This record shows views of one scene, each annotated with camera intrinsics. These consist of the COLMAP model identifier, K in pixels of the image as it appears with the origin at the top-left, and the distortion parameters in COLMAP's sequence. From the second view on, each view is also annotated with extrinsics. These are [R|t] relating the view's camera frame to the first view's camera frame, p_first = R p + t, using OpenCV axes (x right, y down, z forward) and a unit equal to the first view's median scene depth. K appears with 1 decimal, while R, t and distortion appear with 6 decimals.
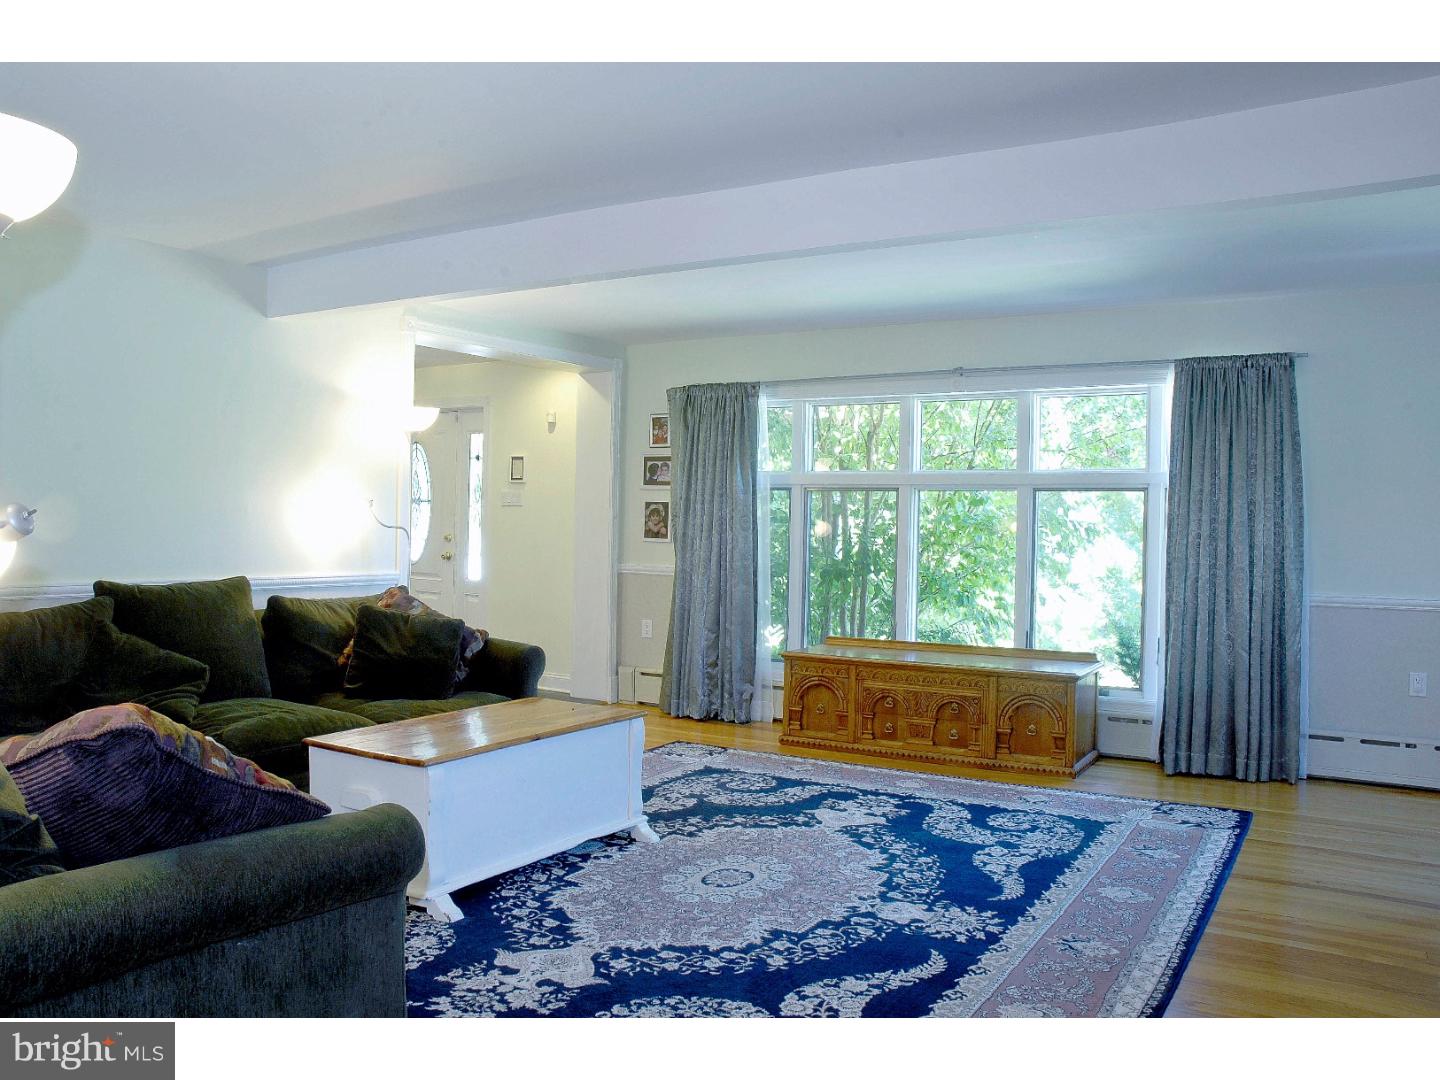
lens RADIAL K [[1137.2, 0, 719.6], [0, 1137.2, 538.3], [0, 0, 1]] dist [-0.006675, -0.002099]
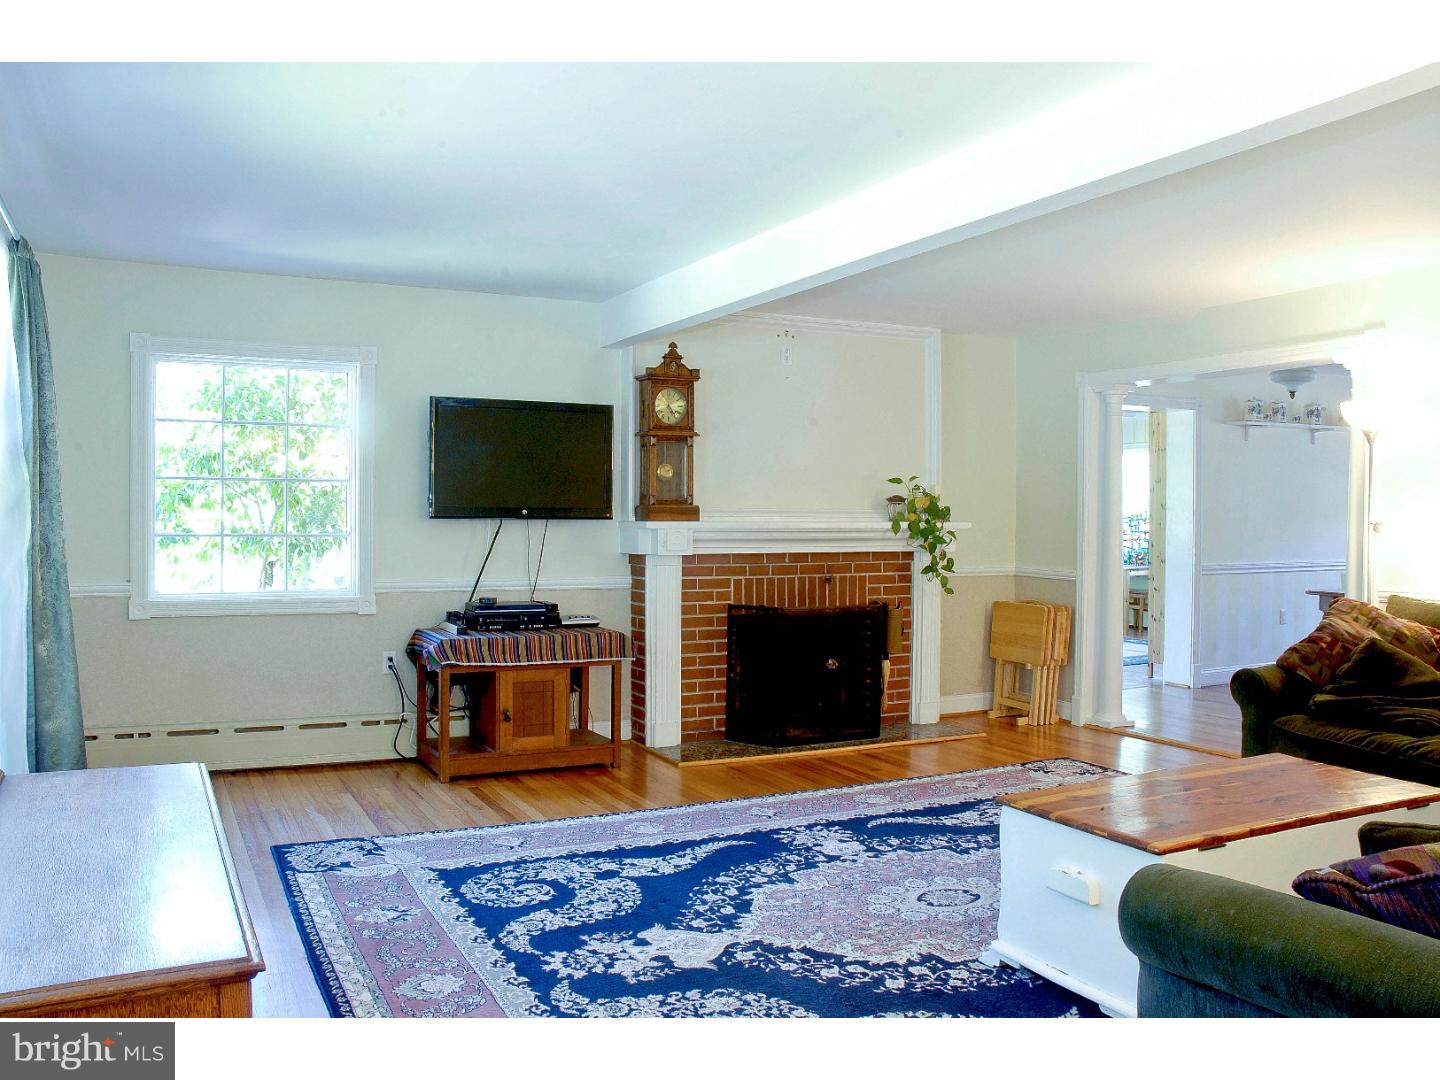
lens RADIAL K [[1137.2, 0, 716.2], [0, 1137.2, 541.8], [0, 0, 1]] dist [-0.006675, -0.002099]
pose [[-0.848737, -0.041354, 0.527196, -0.309040], [-0.024974, 0.998960, 0.038153, -0.036245], [-0.528226, 0.019215, -0.848887, 1.833841]]
